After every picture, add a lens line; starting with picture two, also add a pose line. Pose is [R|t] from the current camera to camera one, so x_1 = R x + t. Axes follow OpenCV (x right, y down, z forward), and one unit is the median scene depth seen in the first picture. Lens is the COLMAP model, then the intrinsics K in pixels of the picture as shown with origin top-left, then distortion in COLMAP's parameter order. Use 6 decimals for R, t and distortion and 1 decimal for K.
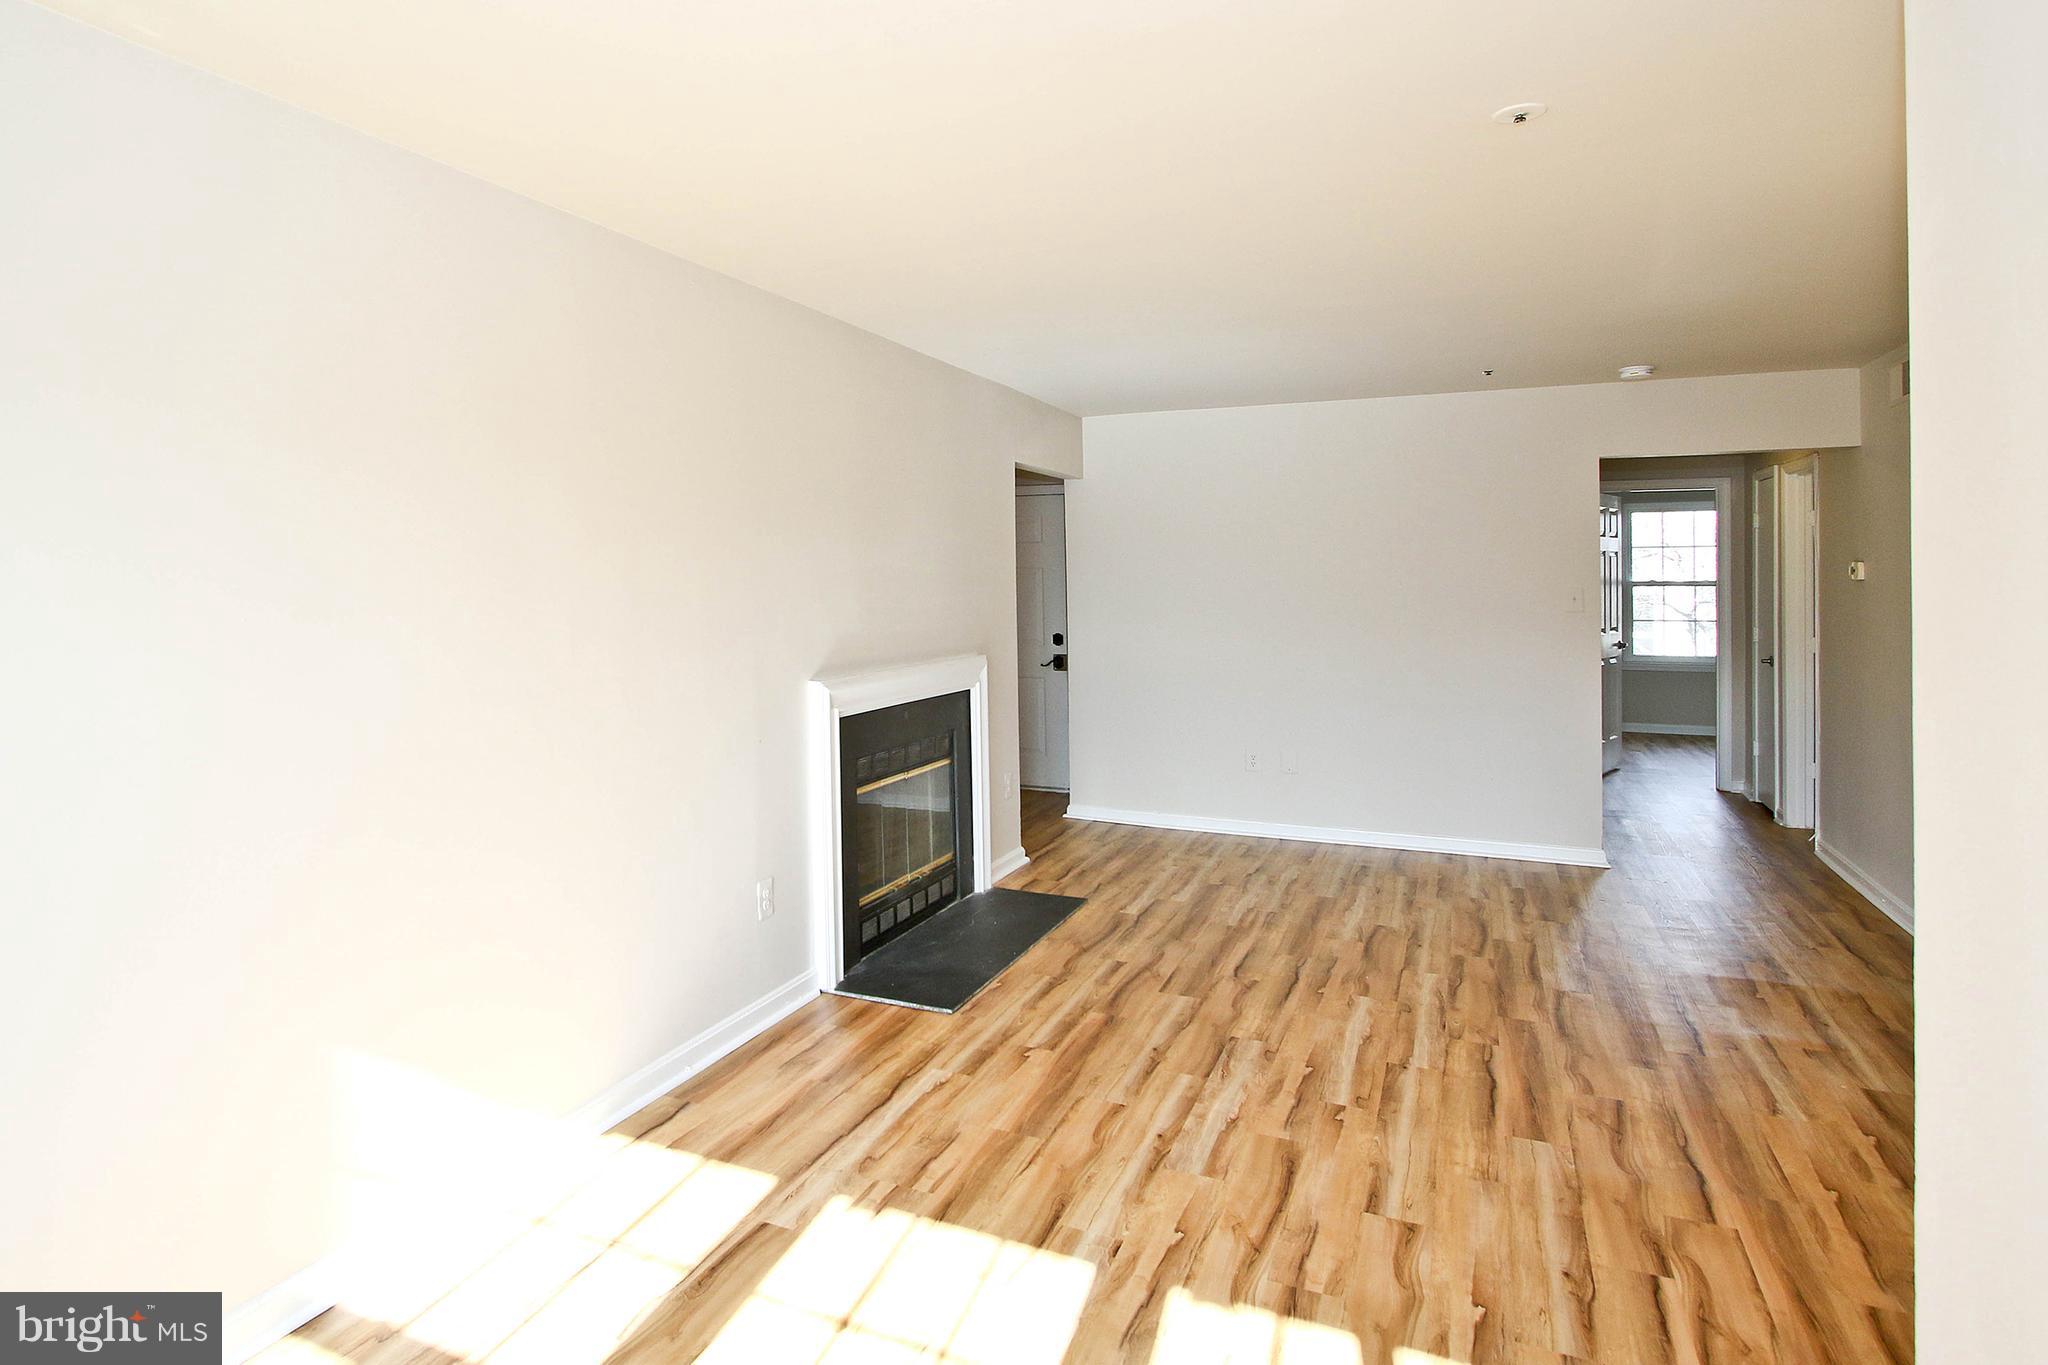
lens RADIAL K [[1138.2, 0, 982.5], [0, 1138.2, 628.8], [0, 0, 1]] dist [-0.003430, -0.005091]
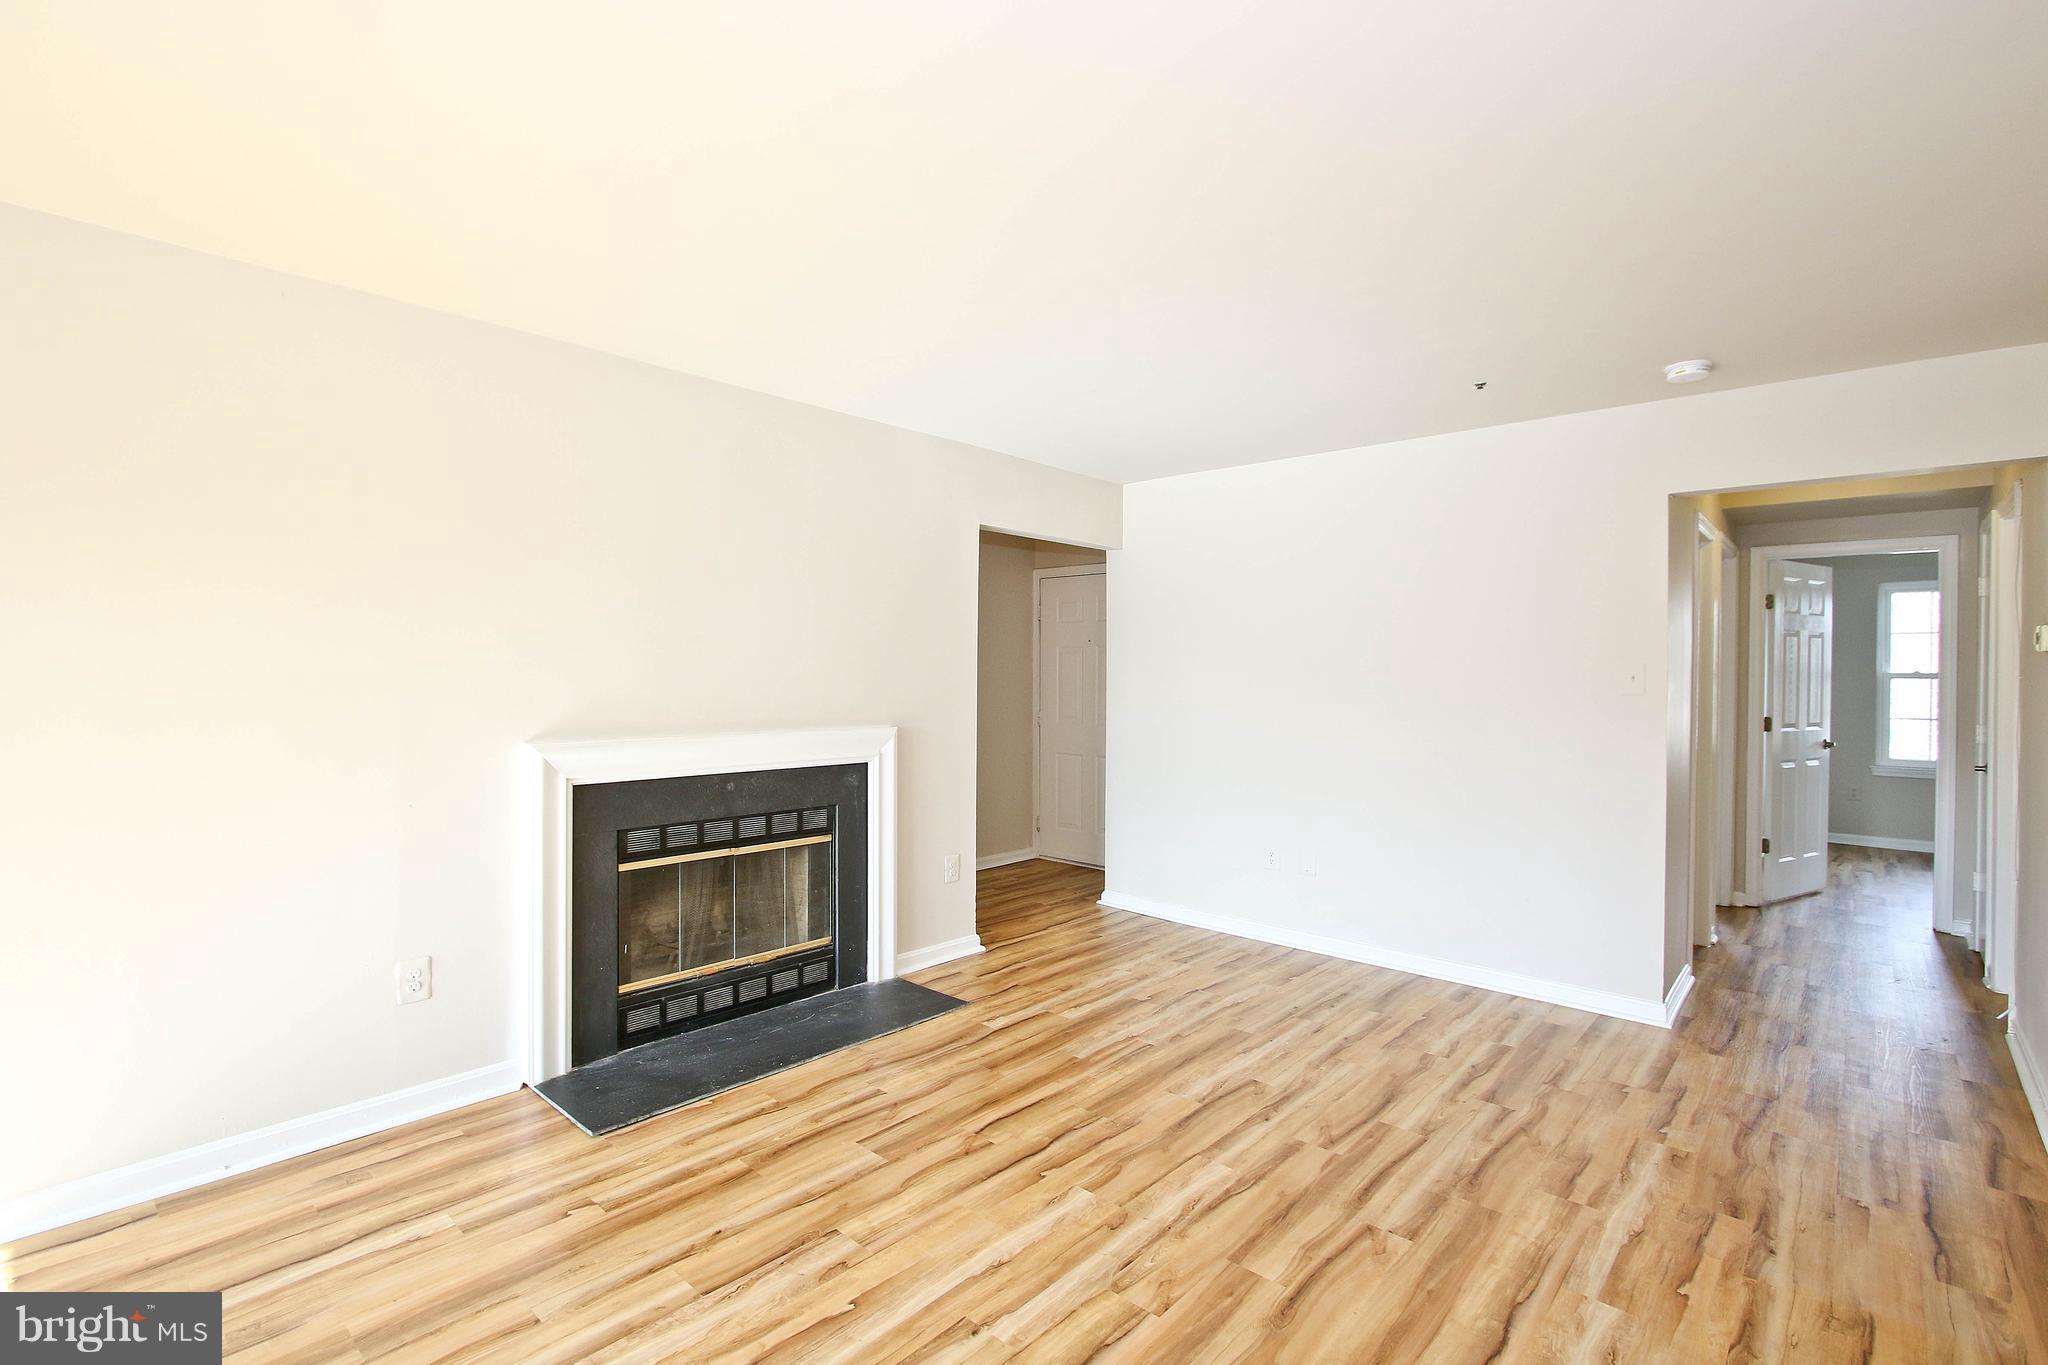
lens RADIAL K [[943.5, 0, 1080.6], [0, 943.5, 720.2], [0, 0, 1]] dist [-0.018465, 0.003149]
pose [[0.958972, 0.028519, -0.282063, 0.526067], [-0.025224, 0.999565, 0.015306, -0.002026], [0.282377, -0.007563, 0.959274, 0.418637]]
